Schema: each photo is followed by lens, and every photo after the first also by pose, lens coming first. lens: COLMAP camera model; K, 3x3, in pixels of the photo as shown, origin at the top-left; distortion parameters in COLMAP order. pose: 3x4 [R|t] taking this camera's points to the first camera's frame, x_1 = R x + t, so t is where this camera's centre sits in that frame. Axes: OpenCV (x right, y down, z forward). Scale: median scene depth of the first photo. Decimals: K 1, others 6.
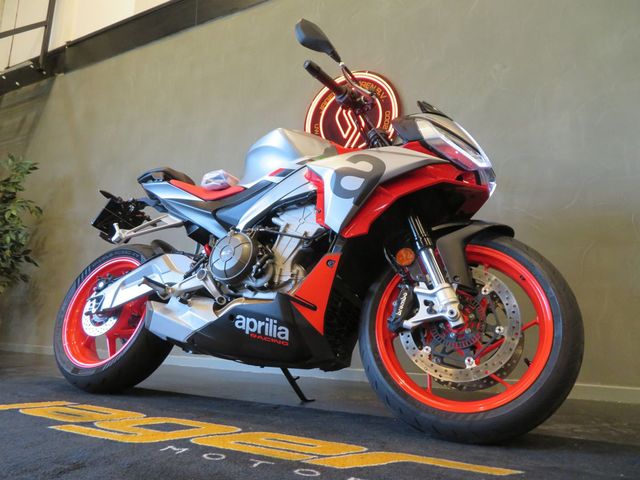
lens RADIAL K [[458.2, 0, 321.3], [0, 458.2, 241.3], [0, 0, 1]] dist [-0.004891, 0.000339]
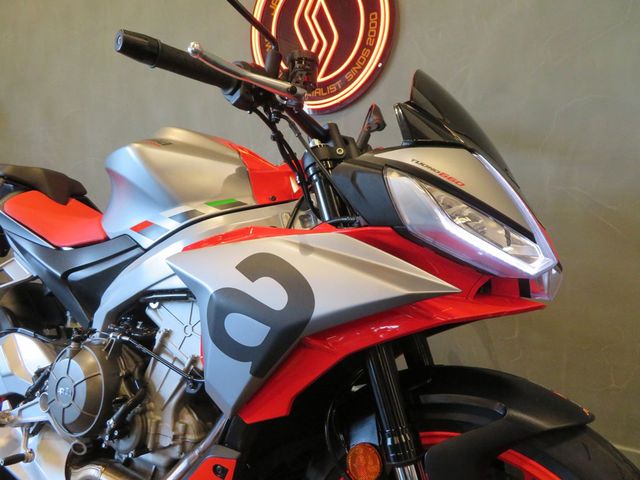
lens RADIAL K [[458.2, 0, 317.0], [0, 458.2, 238.6], [0, 0, 1]] dist [-0.004891, 0.000339]
pose [[0.997295, -0.043918, -0.058948, 0.153558], [0.060030, 0.949403, 0.308270, -0.318388], [0.042427, -0.310974, 0.949471, 0.533126]]
